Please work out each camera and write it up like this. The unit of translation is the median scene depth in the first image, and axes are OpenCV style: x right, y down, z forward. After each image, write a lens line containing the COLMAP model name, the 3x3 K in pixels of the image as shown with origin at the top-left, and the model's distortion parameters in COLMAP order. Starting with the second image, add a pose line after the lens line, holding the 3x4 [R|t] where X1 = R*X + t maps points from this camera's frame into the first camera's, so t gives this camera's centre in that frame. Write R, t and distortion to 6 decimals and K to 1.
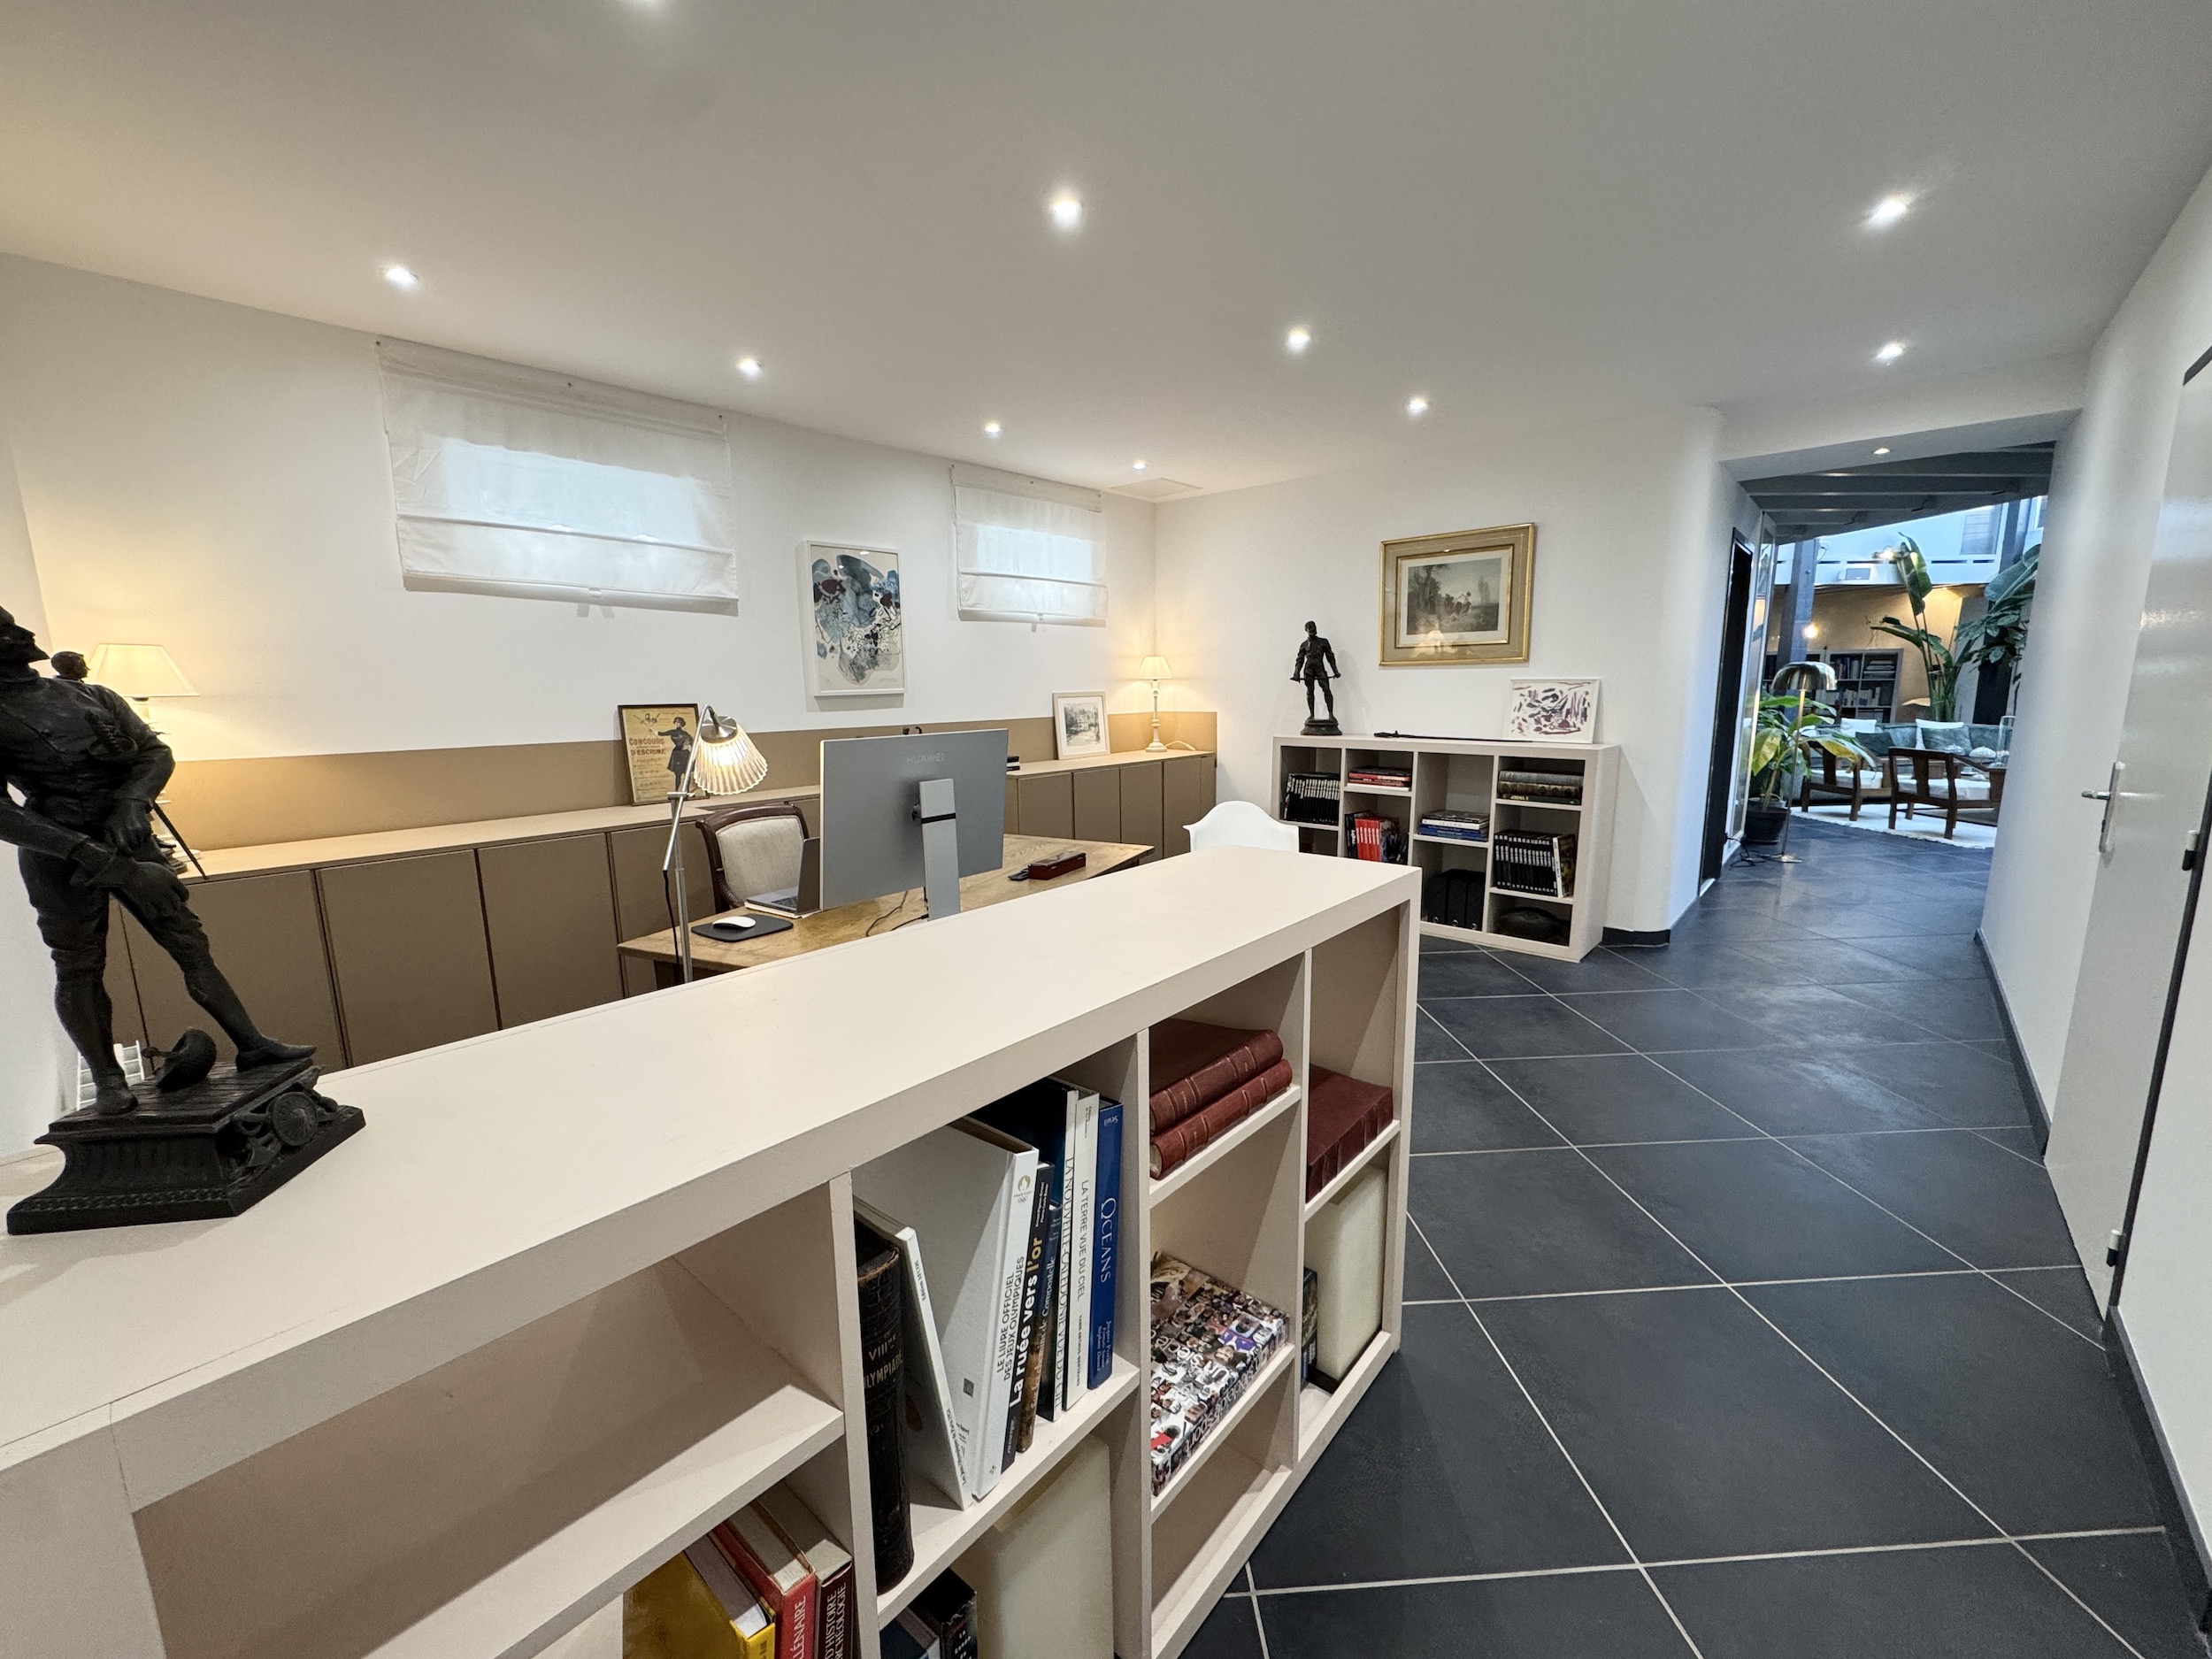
lens RADIAL K [[883.9, 0, 1104.0], [0, 883.9, 828.3], [0, 0, 1]] dist [-0.005785, -0.000021]
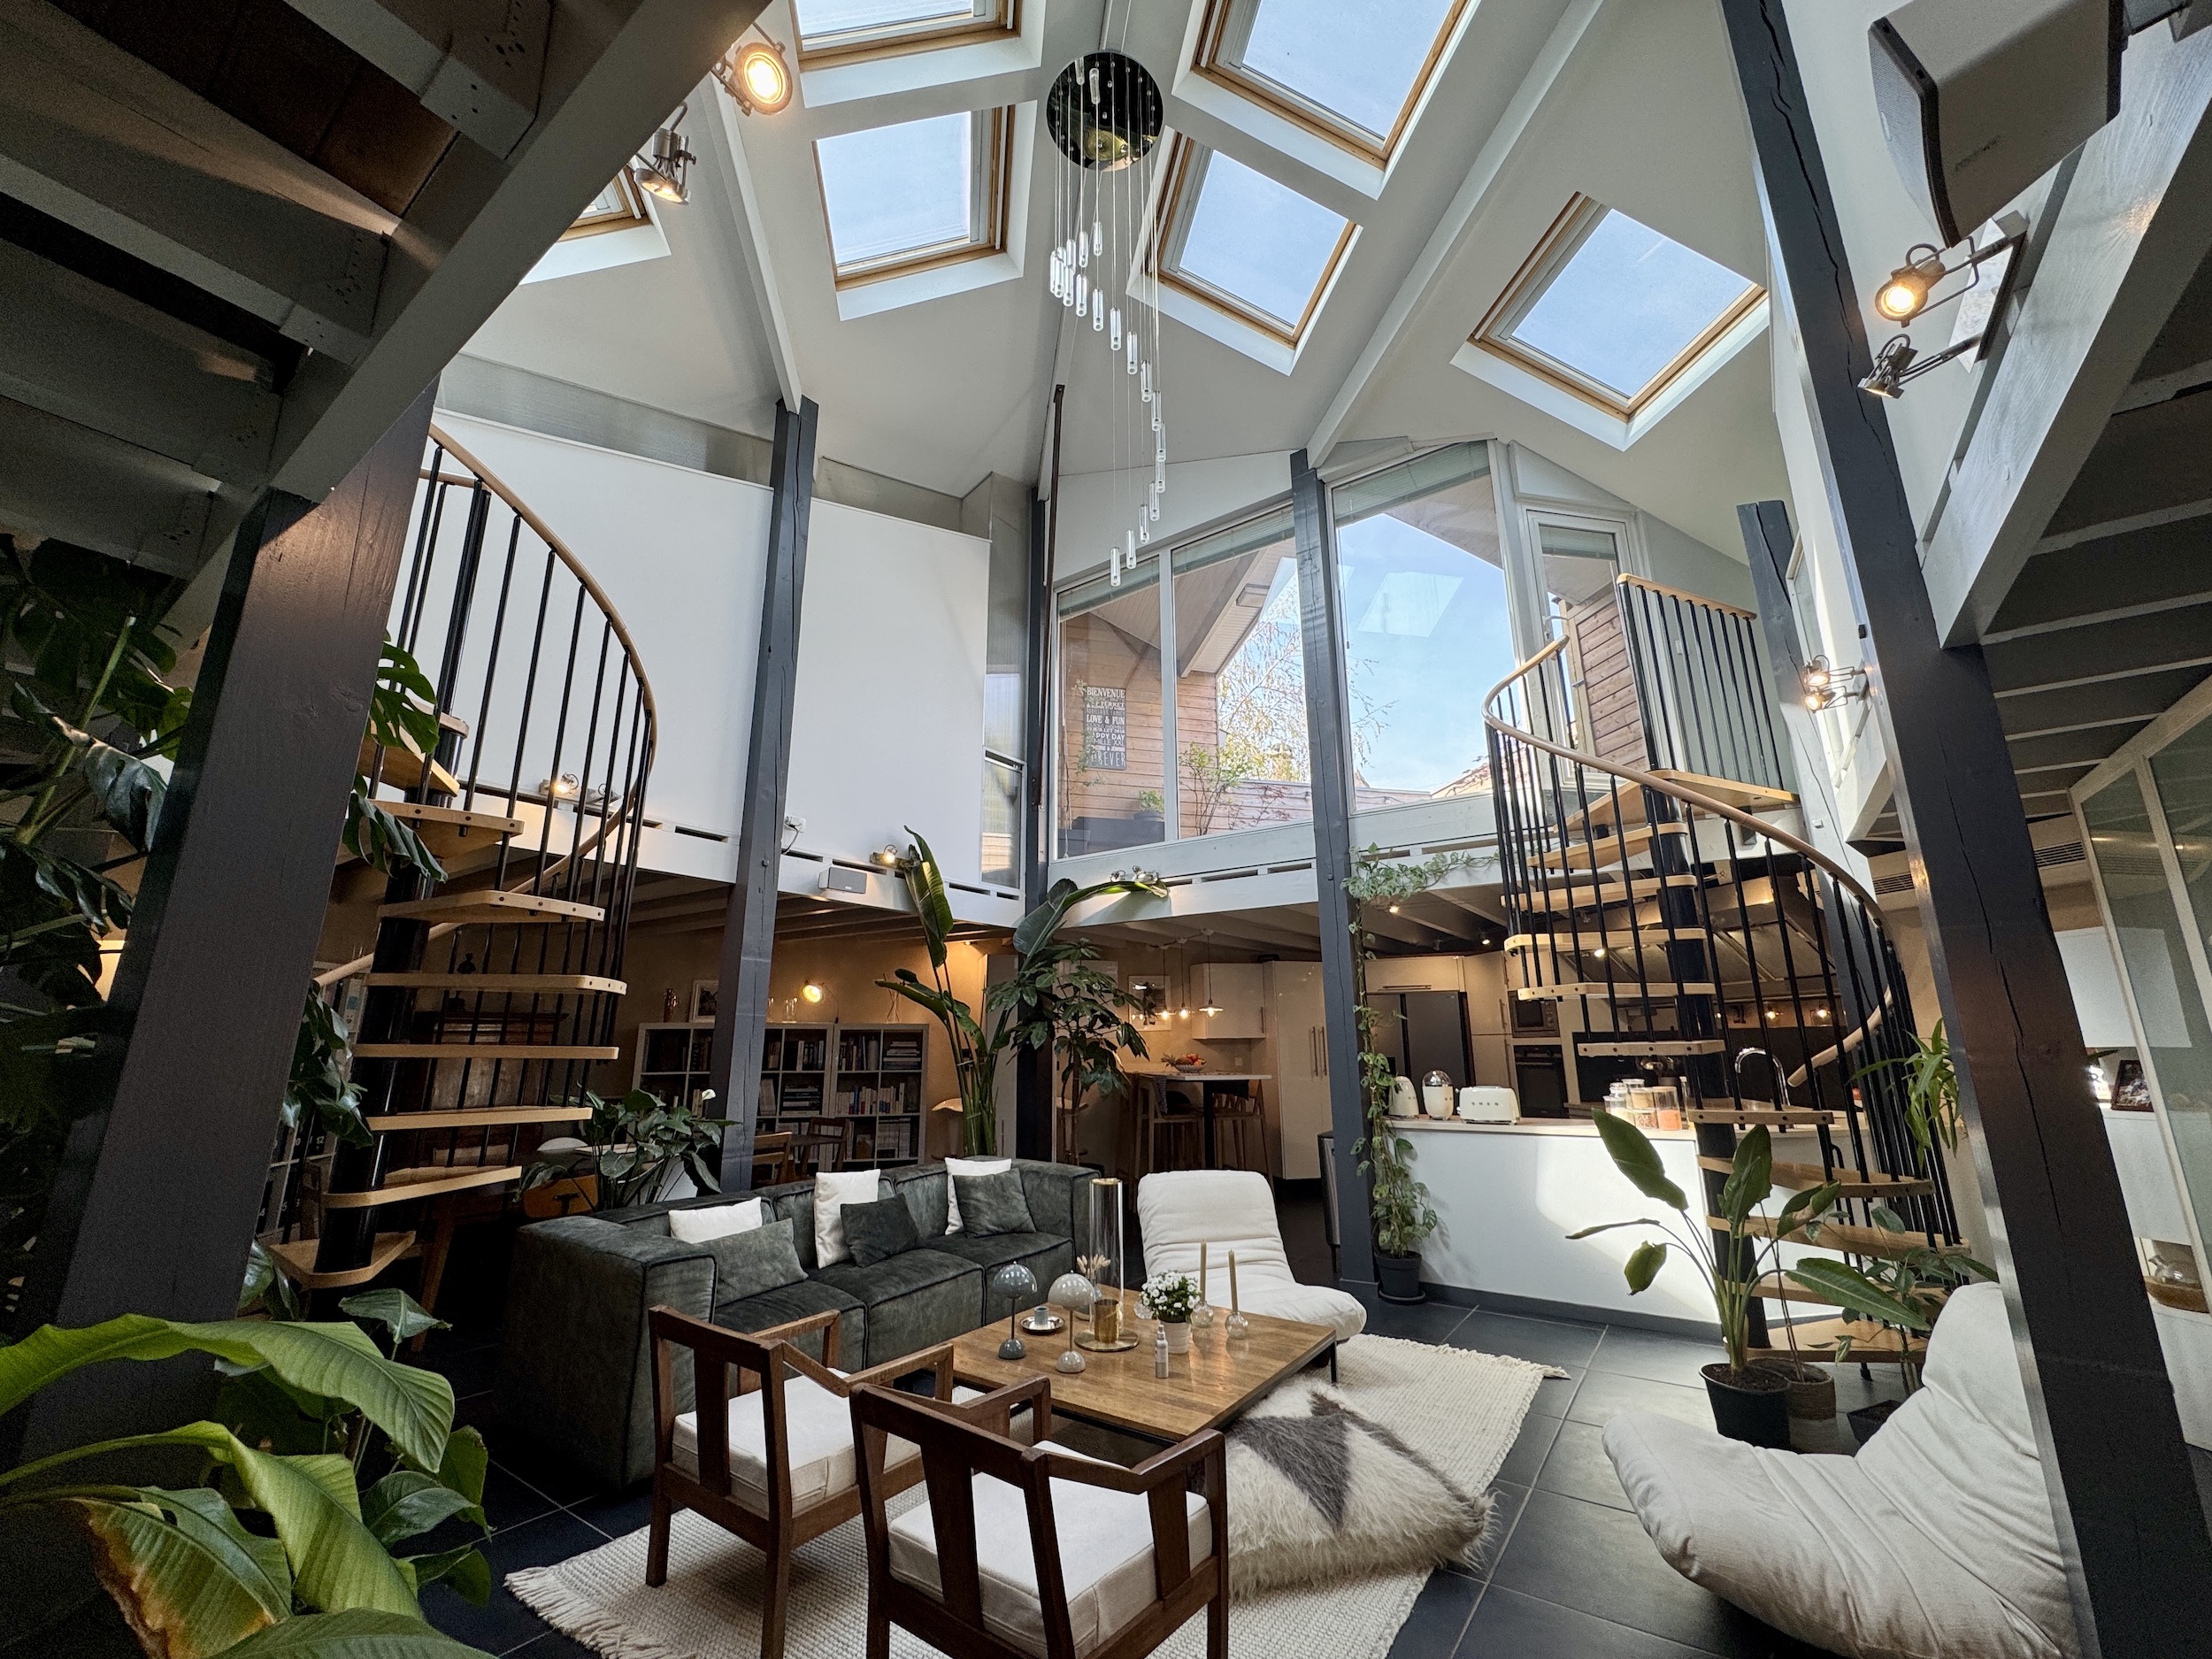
lens RADIAL K [[883.9, 0, 1109.4], [0, 883.9, 831.8], [0, 0, 1]] dist [-0.005785, -0.000021]
pose [[0.615875, 0.195272, 0.763261, 0.524230], [0.126268, 0.931808, -0.340279, -0.109168], [-0.777659, 0.305945, 0.549221, 0.554530]]
